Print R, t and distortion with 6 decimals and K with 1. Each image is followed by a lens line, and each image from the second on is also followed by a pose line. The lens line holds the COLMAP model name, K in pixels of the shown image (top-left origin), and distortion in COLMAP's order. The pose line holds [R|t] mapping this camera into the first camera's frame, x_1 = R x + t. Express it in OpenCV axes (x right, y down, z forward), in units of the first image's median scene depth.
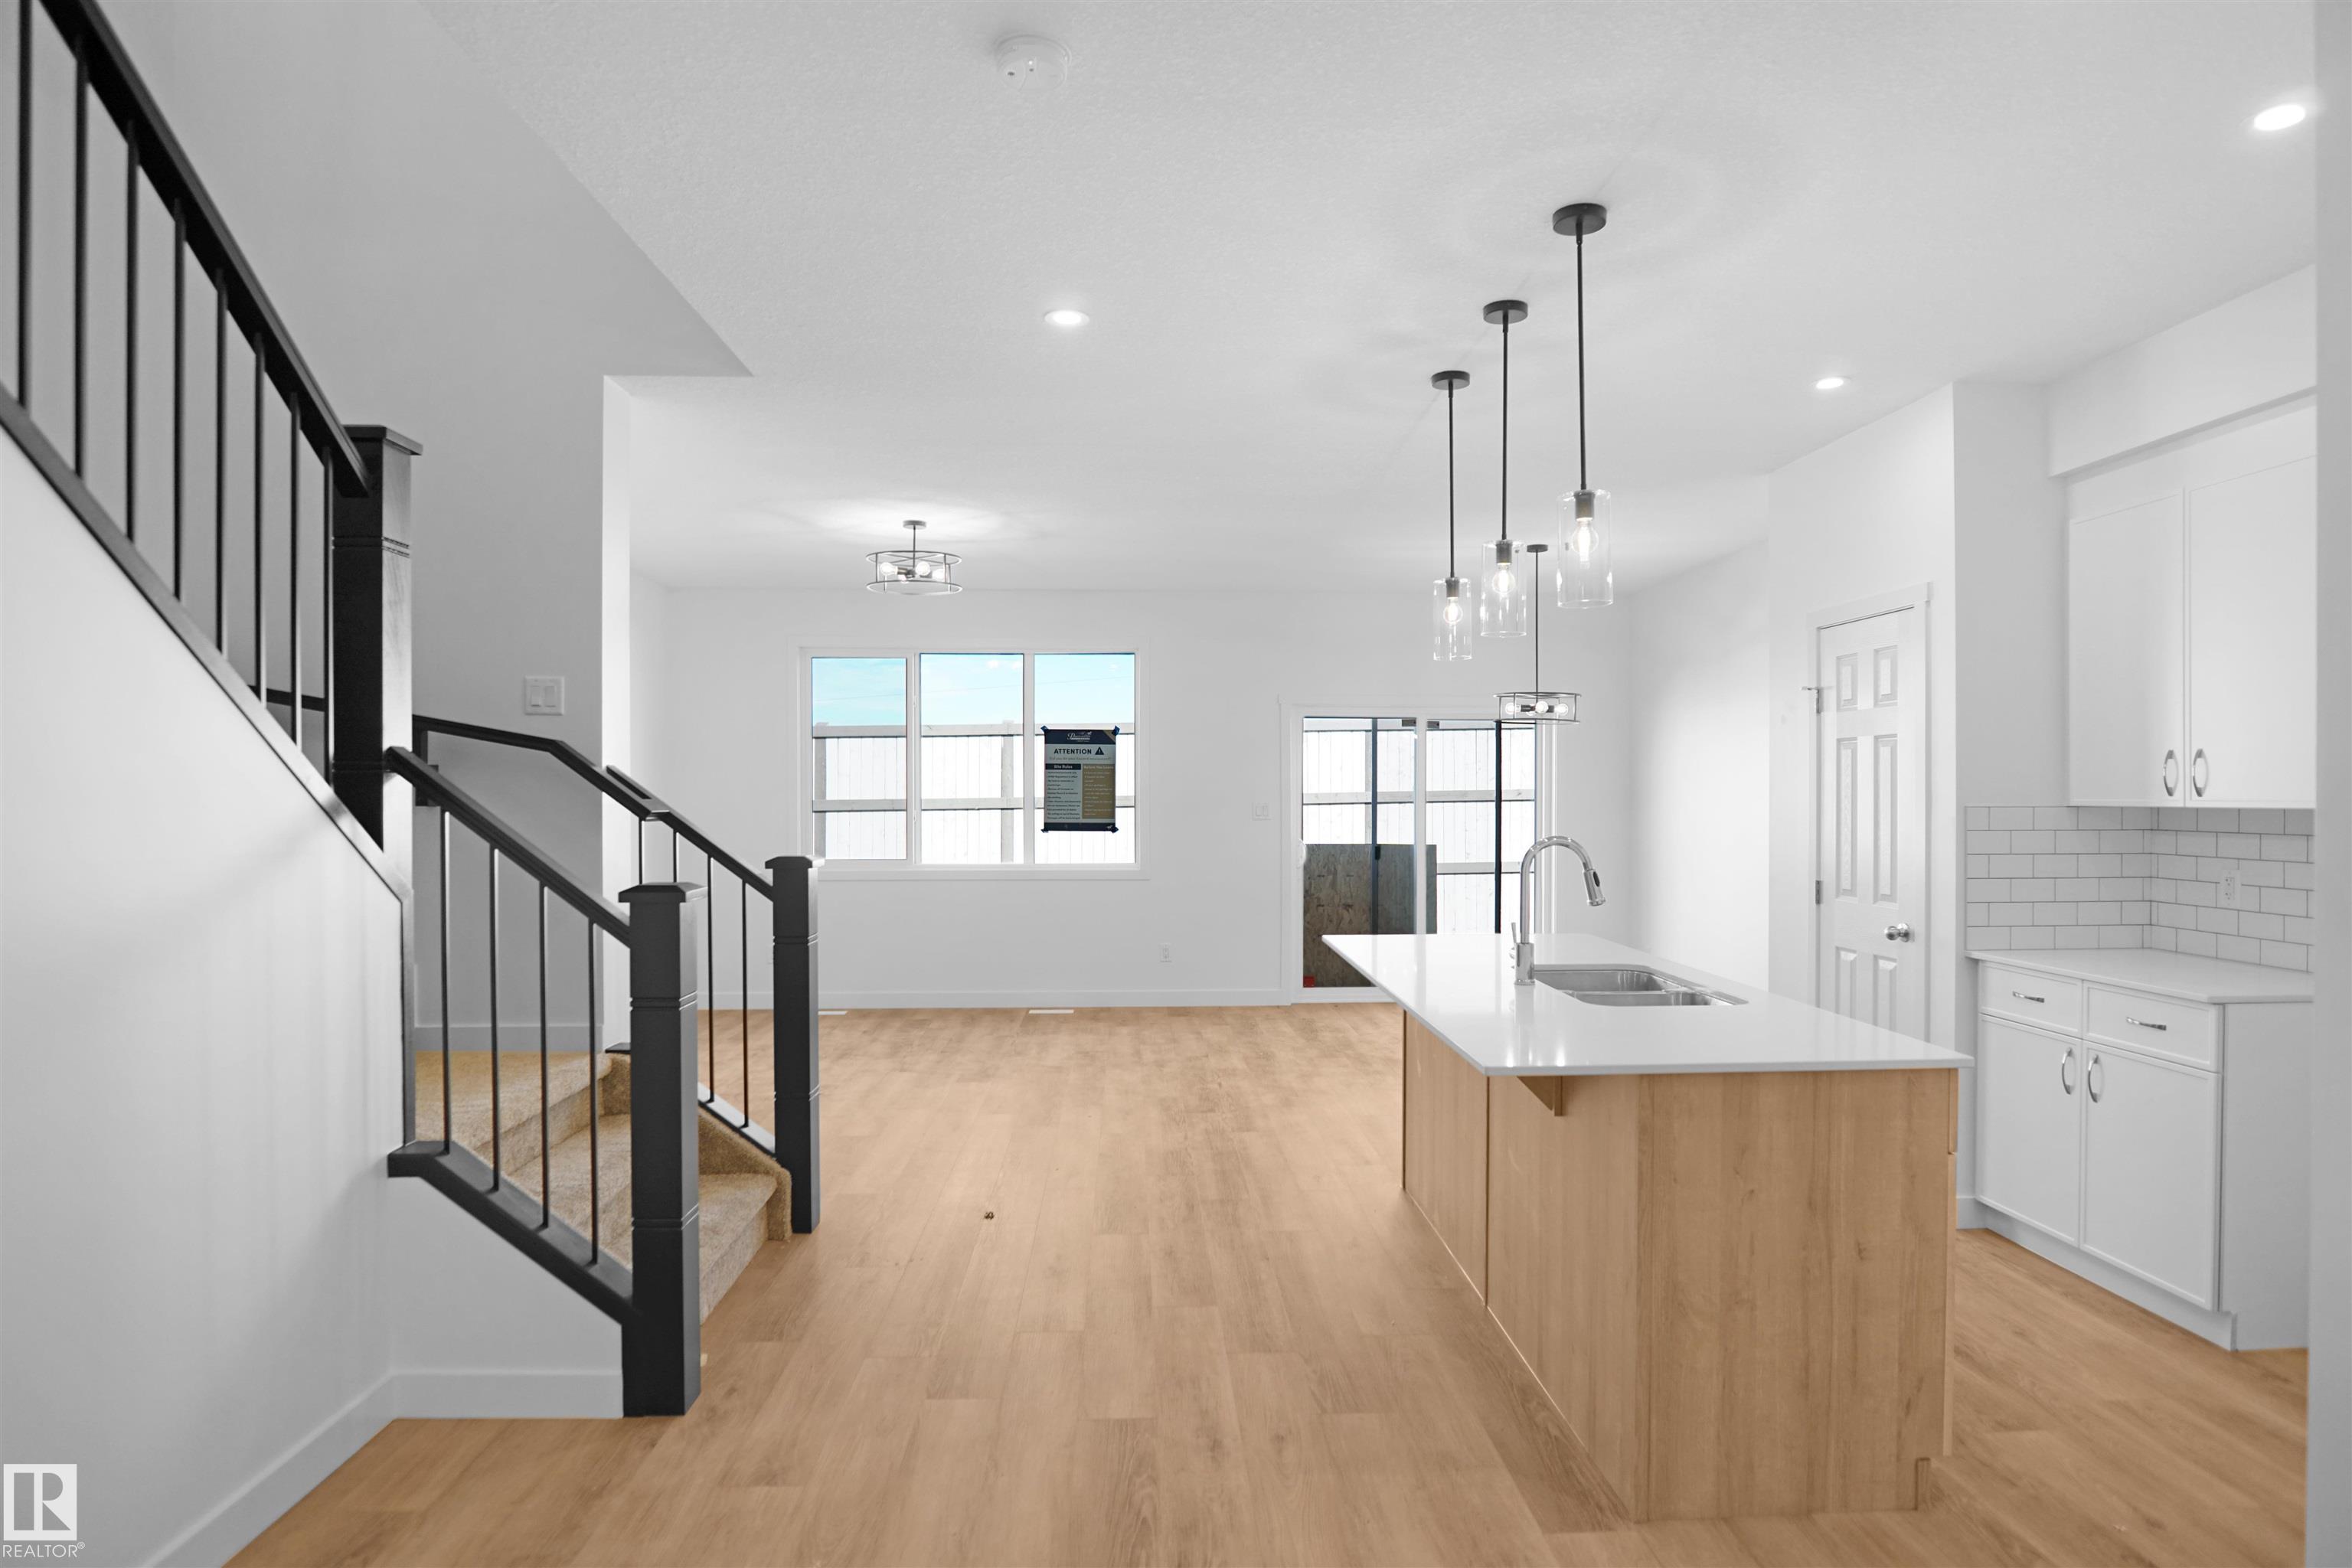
lens RADIAL K [[1280.8, 0, 1197.6], [0, 1280.8, 804.5], [0, 0, 1]] dist [-0.028083, 0.002176]
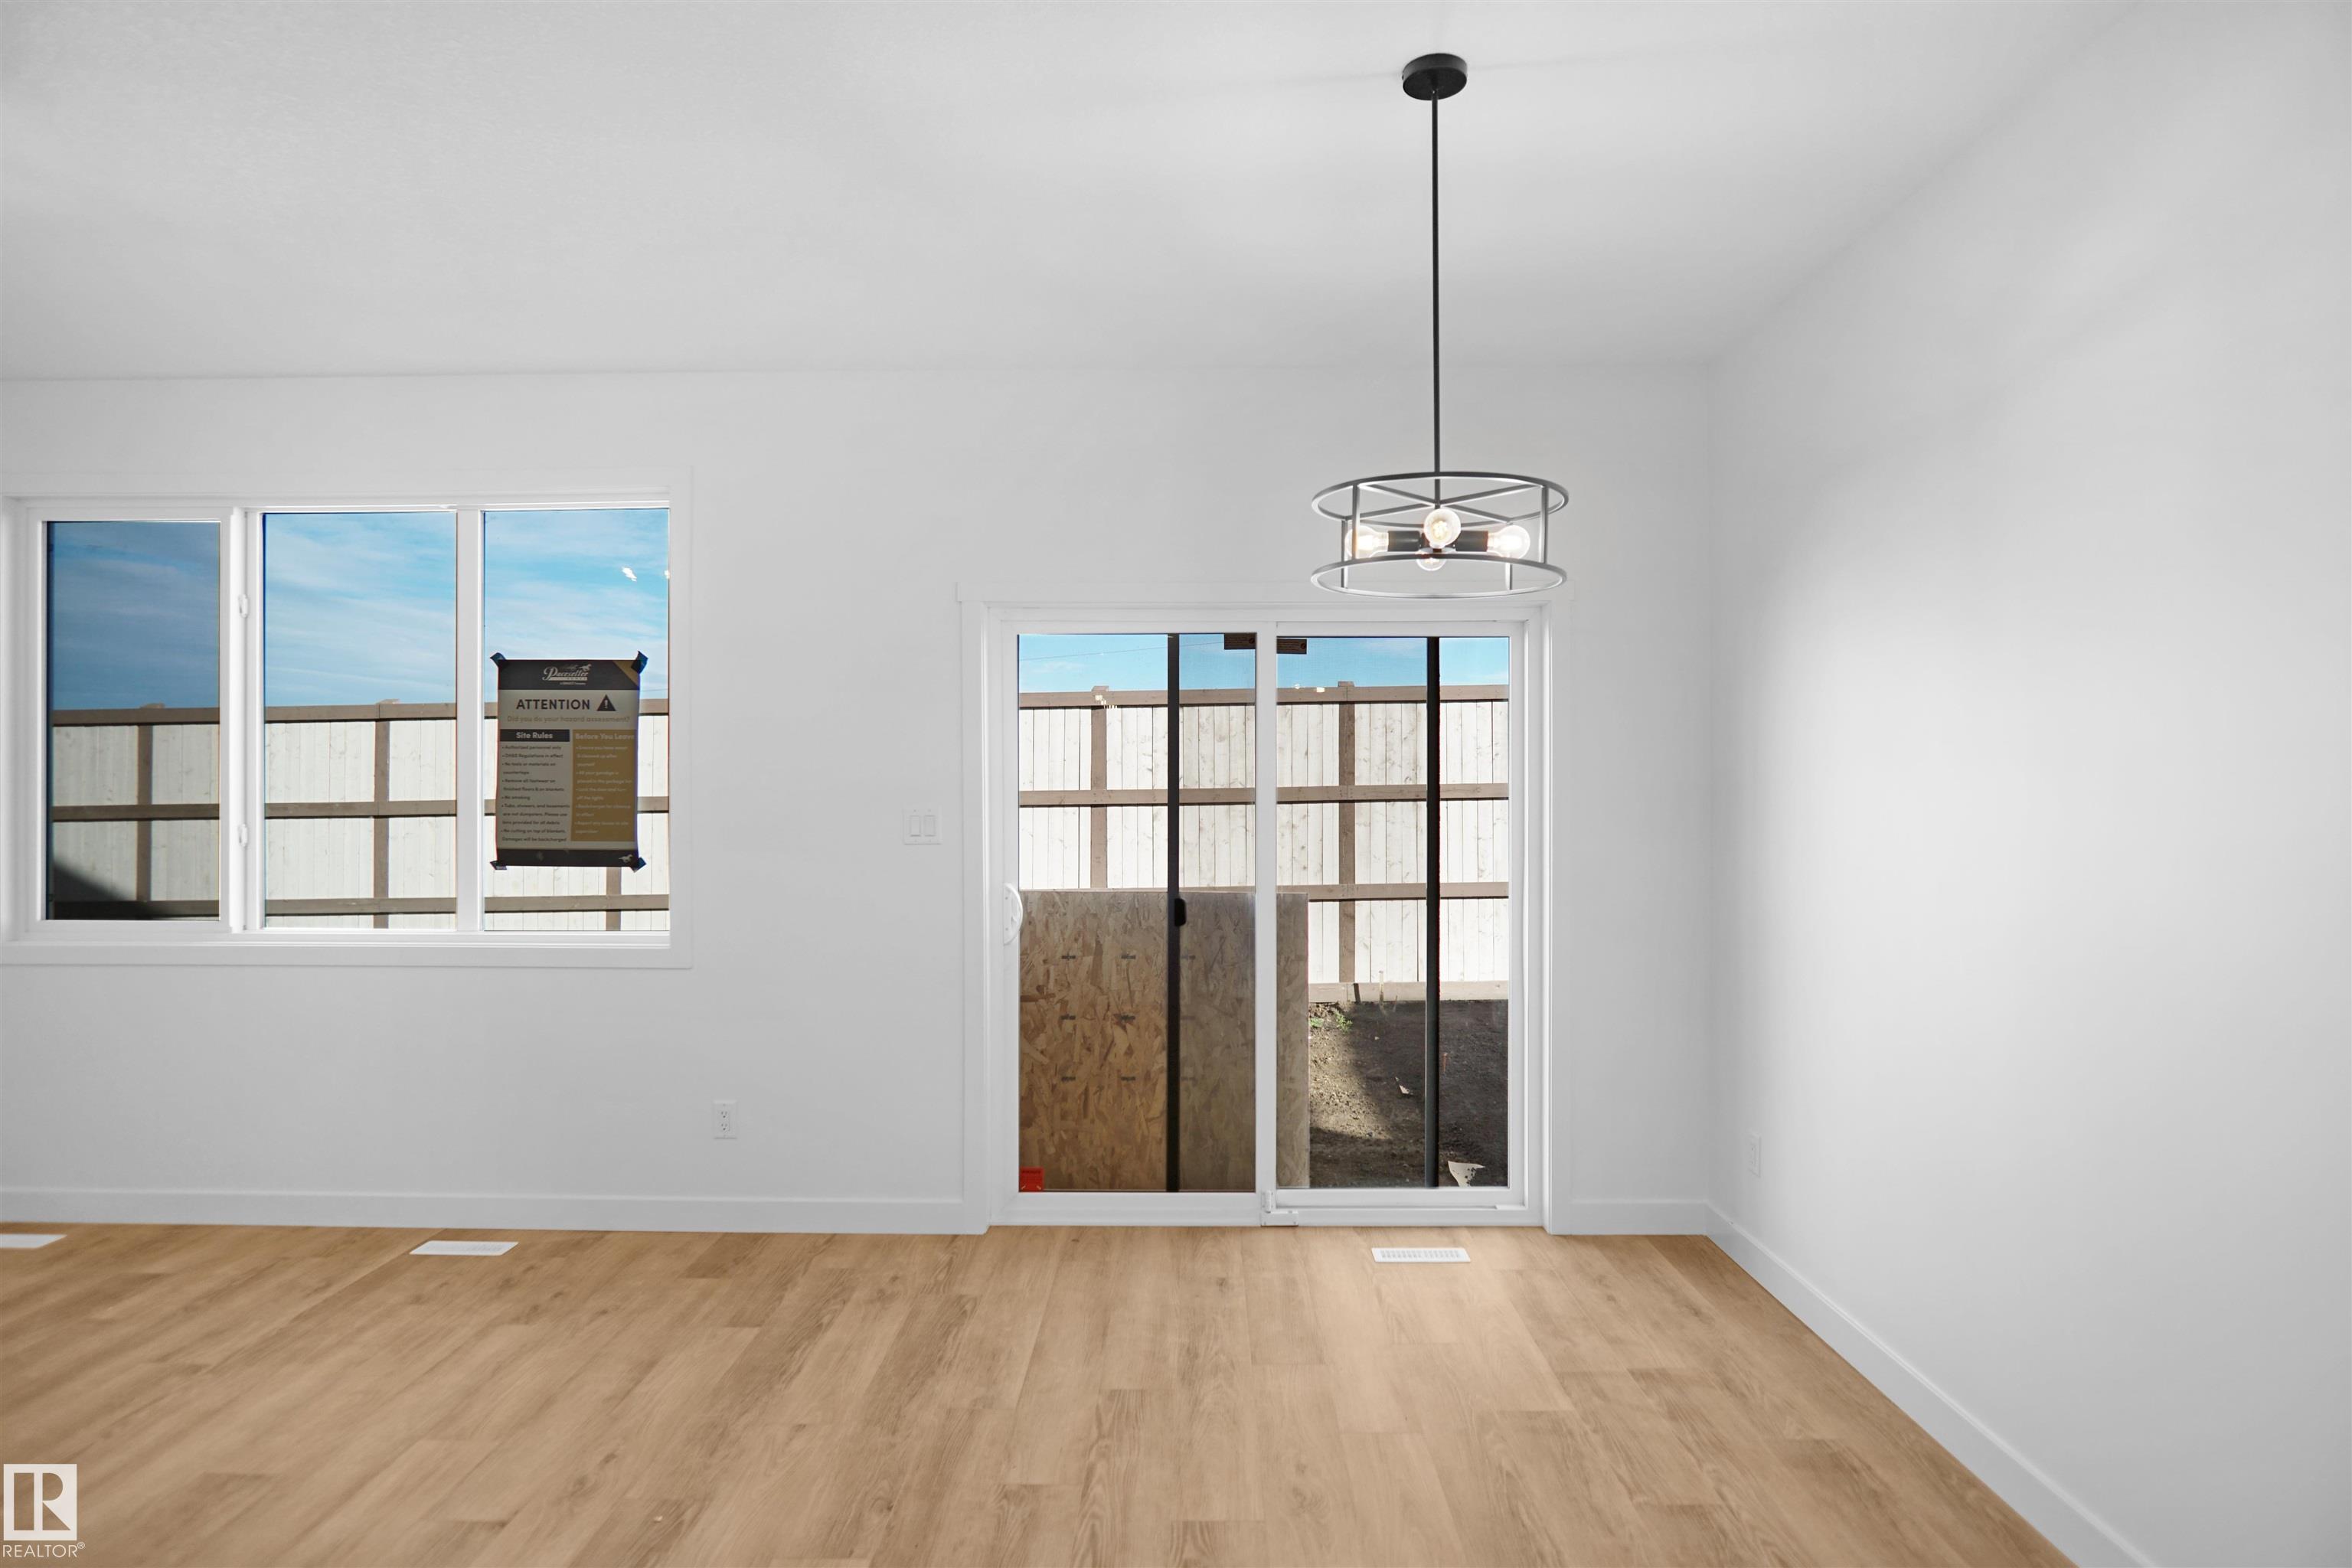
lens RADIAL K [[1269.5, 0, 1189.3], [0, 1269.5, 784.5], [0, 0, 1]] dist [-0.038291, 0.013009]
pose [[0.998128, -0.000700, -0.061150, 0.308492], [0.000020, 0.999938, -0.011129, -0.009046], [0.061154, 0.011107, 0.998067, 0.924401]]
